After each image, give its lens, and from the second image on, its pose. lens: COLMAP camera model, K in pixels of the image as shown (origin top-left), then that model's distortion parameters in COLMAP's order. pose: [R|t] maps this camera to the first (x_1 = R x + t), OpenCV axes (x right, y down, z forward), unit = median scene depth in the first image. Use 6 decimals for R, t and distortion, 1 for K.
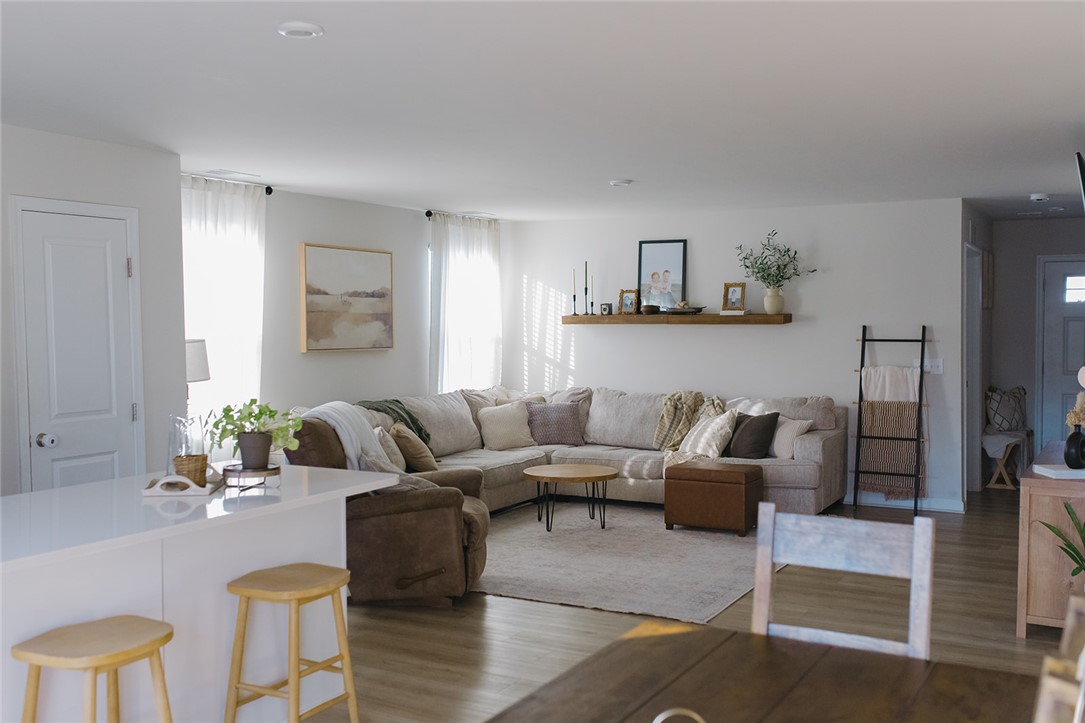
lens RADIAL K [[1029.1, 0, 542.5], [0, 1029.1, 361.3], [0, 0, 1]] dist [-0.005097, 0.000000]
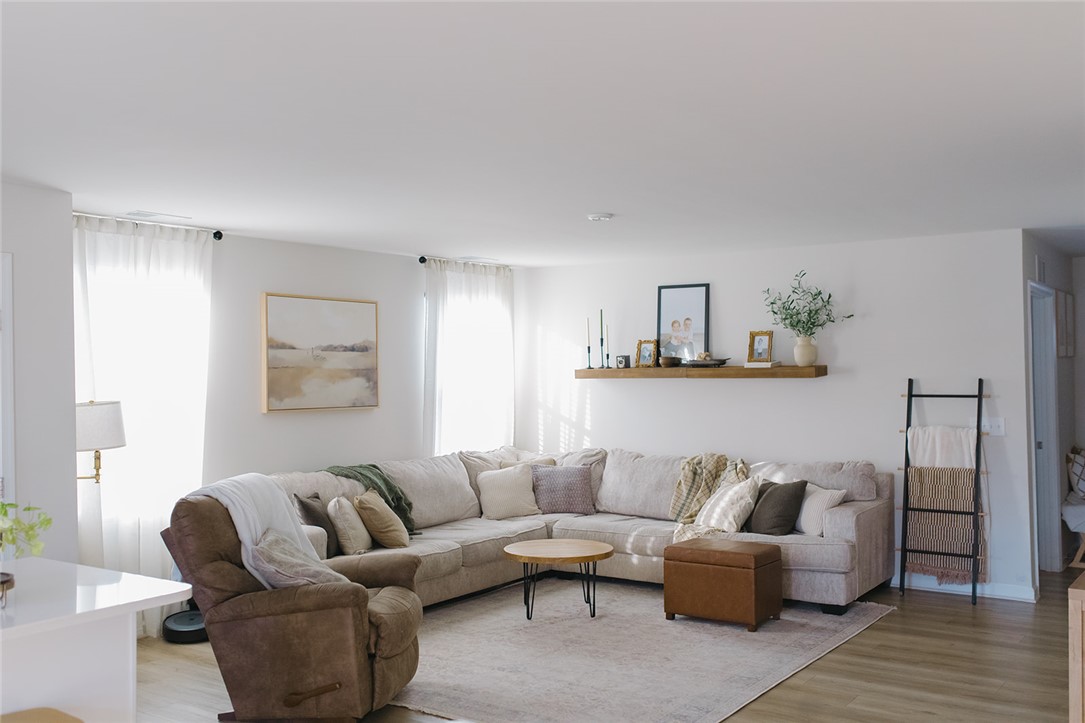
lens RADIAL K [[1029.1, 0, 518.4], [0, 1029.1, 362.8], [0, 0, 1]] dist [-0.005097, 0.000000]
pose [[0.994536, -0.007991, -0.104089, 0.077478], [0.002973, 0.998830, -0.048266, -0.007731], [0.104353, 0.047693, 0.993396, 0.110983]]
